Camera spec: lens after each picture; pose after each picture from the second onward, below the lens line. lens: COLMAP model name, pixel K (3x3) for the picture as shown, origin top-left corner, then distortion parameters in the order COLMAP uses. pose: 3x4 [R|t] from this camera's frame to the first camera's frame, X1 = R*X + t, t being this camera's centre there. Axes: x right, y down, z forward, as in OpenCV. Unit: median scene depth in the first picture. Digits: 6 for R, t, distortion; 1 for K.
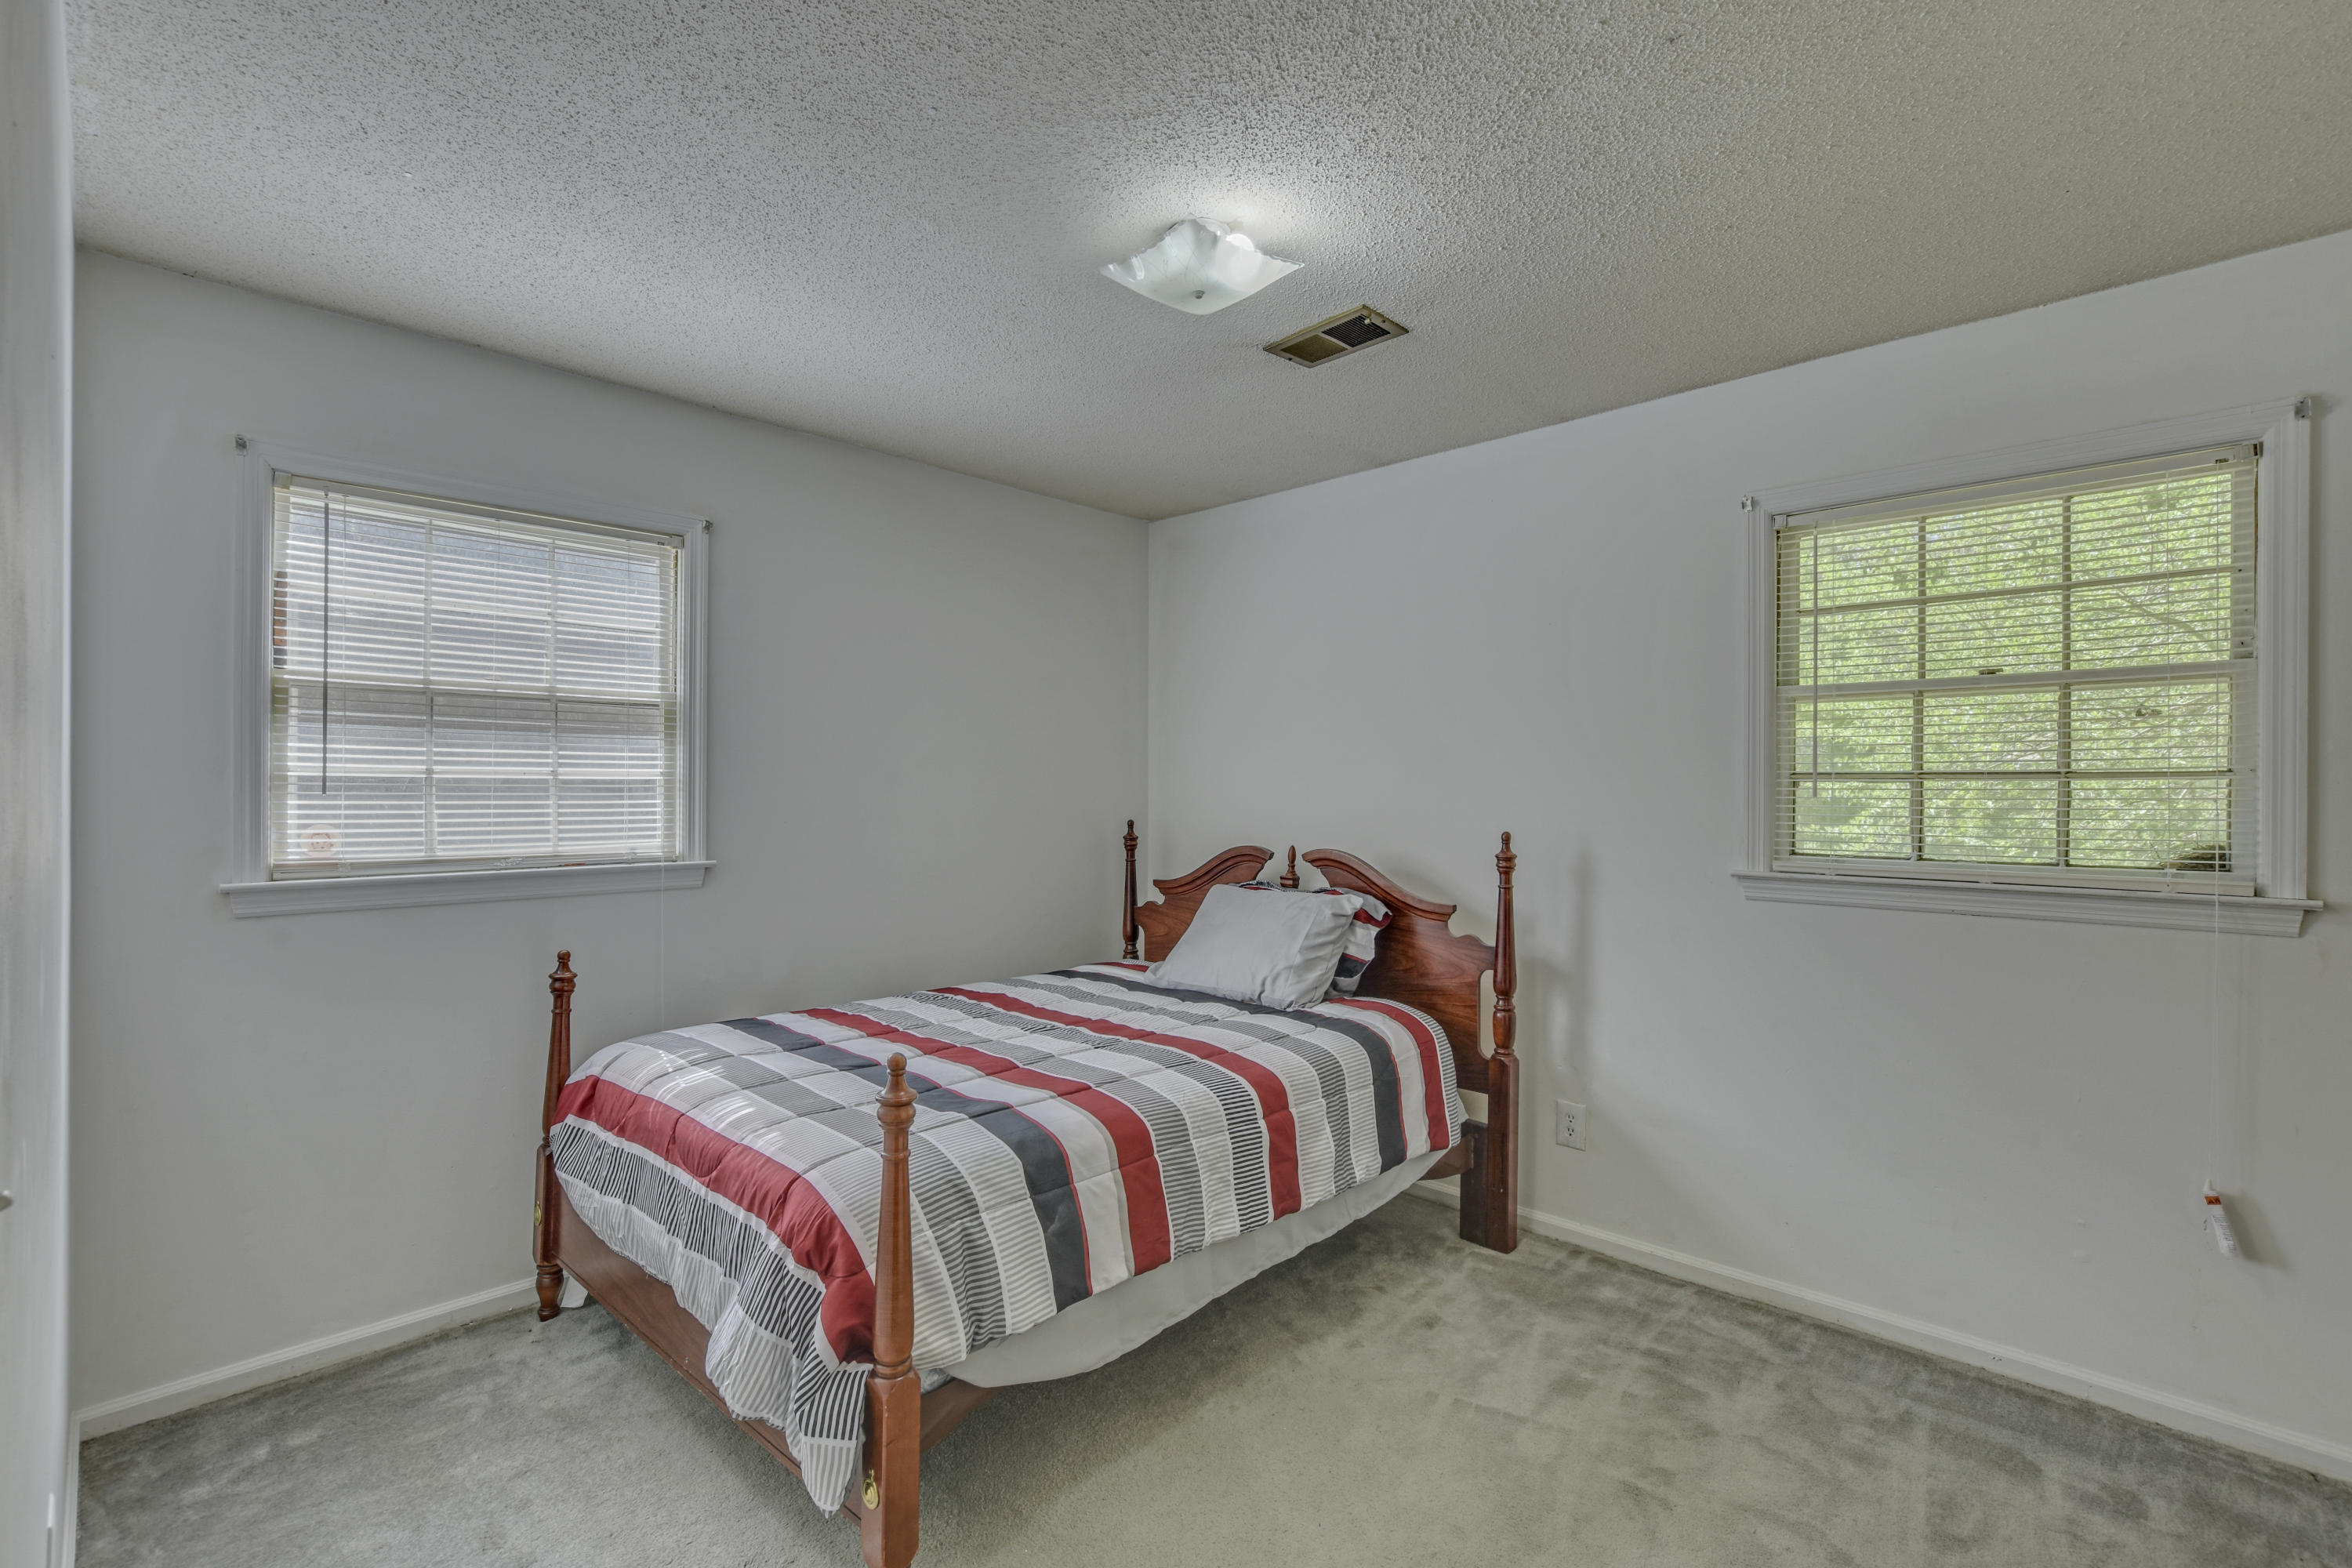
lens RADIAL K [[1047.8, 0, 1184.7], [0, 1047.8, 791.5], [0, 0, 1]] dist [-0.000298, 0.000136]
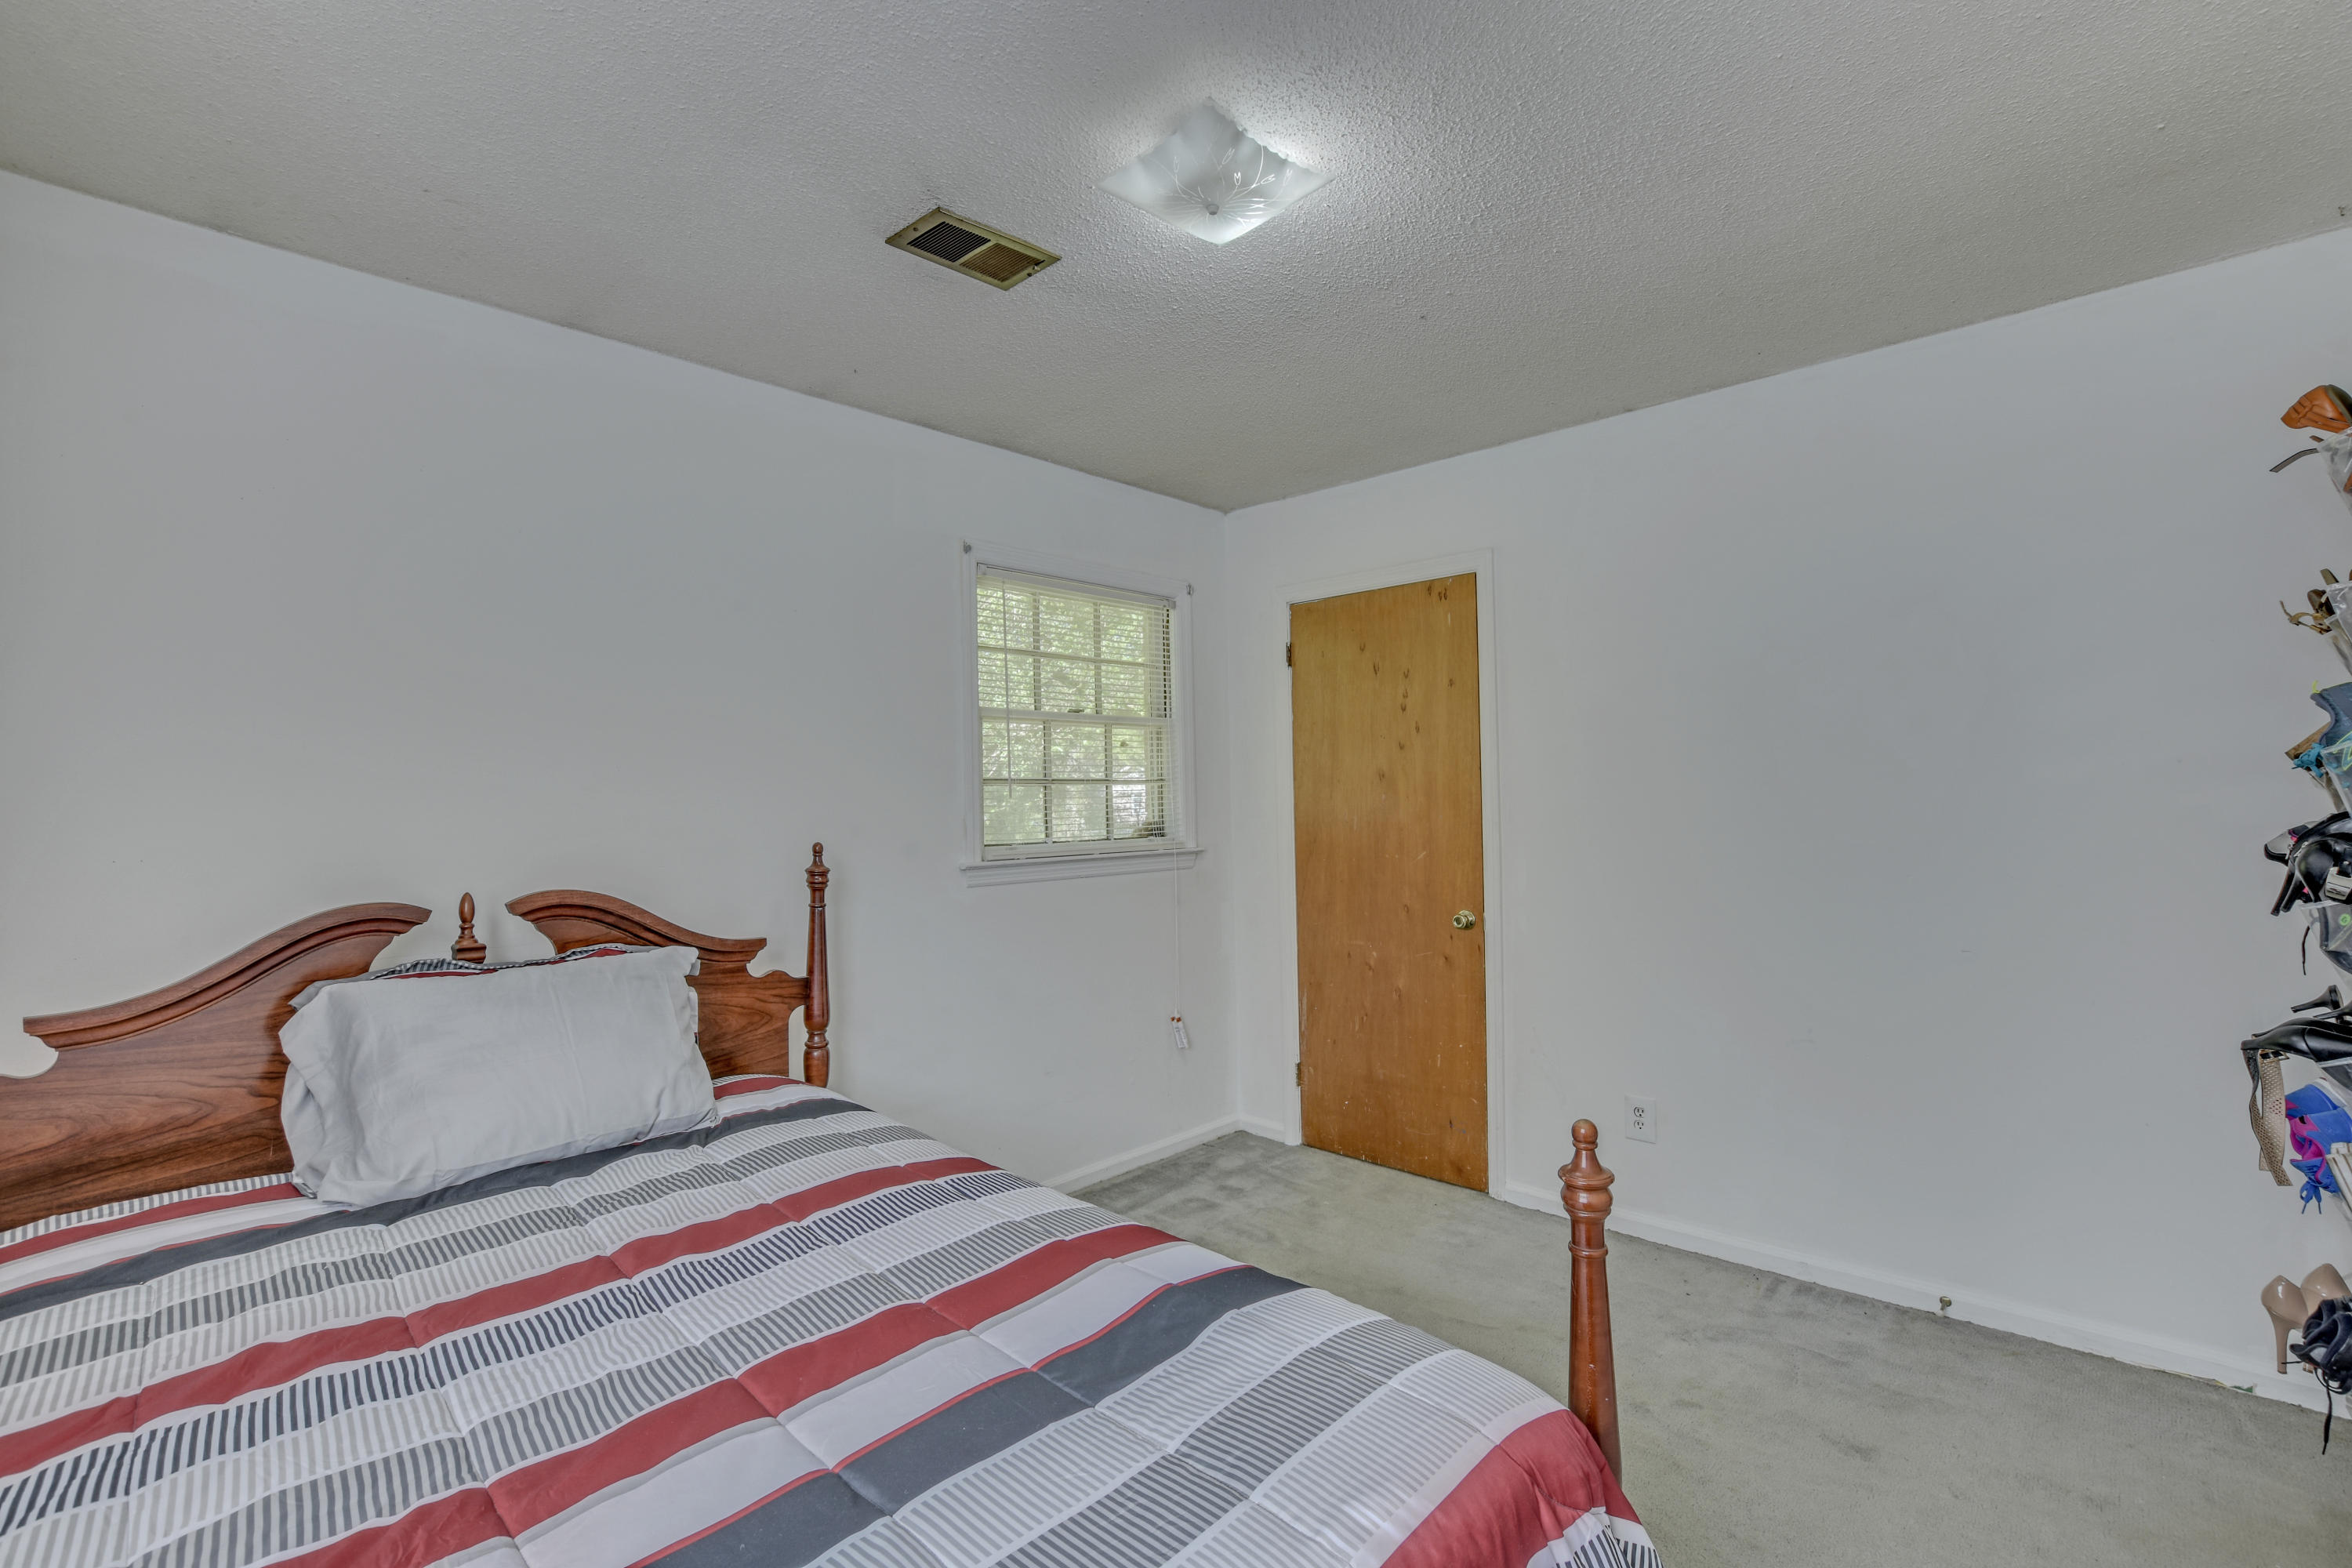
lens RADIAL K [[1047.8, 0, 1184.6], [0, 1047.8, 780.4], [0, 0, 1]] dist [-0.000298, 0.000136]
pose [[-0.022202, 0.008068, 0.999721, -0.636336], [0.011304, 0.999906, -0.007819, -0.003423], [-0.999690, 0.011128, -0.022291, 0.793332]]
